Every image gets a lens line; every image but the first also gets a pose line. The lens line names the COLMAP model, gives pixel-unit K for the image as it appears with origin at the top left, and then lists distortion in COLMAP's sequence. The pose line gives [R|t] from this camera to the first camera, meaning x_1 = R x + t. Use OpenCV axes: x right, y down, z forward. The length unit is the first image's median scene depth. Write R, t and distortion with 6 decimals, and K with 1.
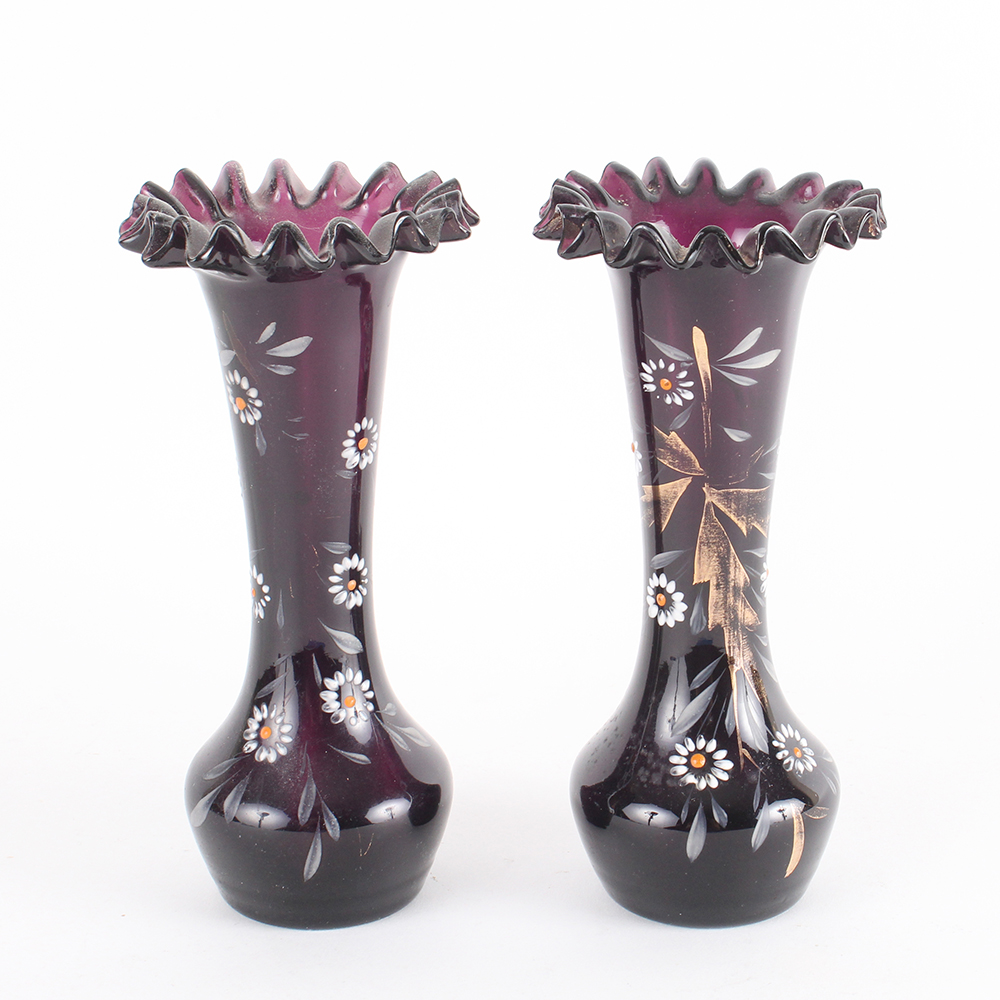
lens RADIAL K [[1460.0, 0, 500.0], [0, 1460.0, 500.0], [0, 0, 1]] dist [0.004737, -0.008915]
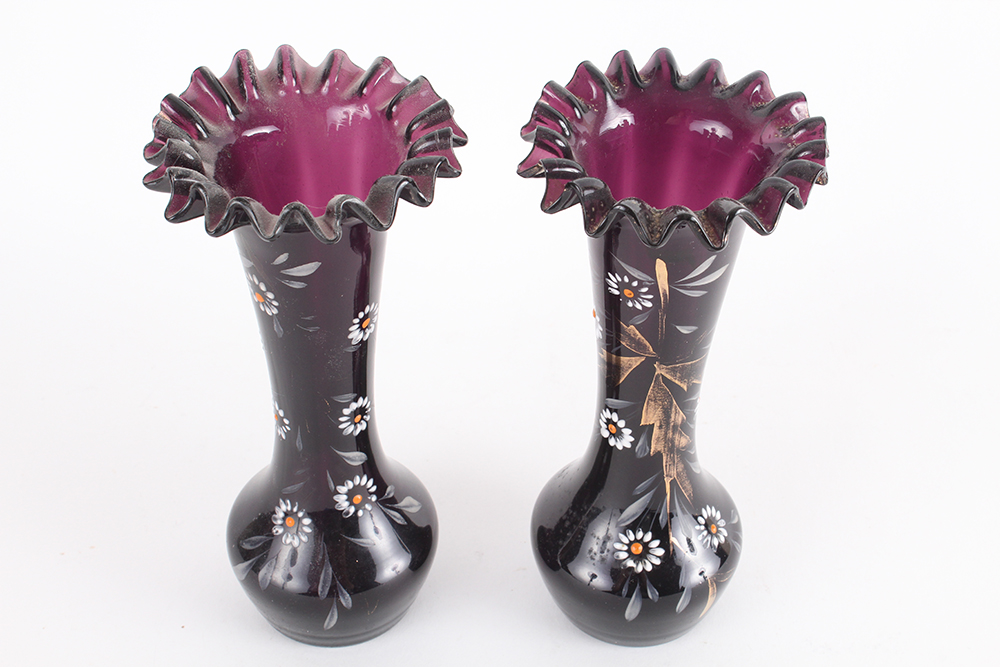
lens RADIAL K [[1077.8, 0, 482.9], [0, 1077.8, 333.6], [0, 0, 1]] dist [0.001935, 0.003207]
pose [[0.999660, 0.001844, 0.026023, -0.021434], [-0.007865, 0.972389, 0.233232, -0.220162], [-0.024875, -0.233357, 0.972073, 0.147836]]
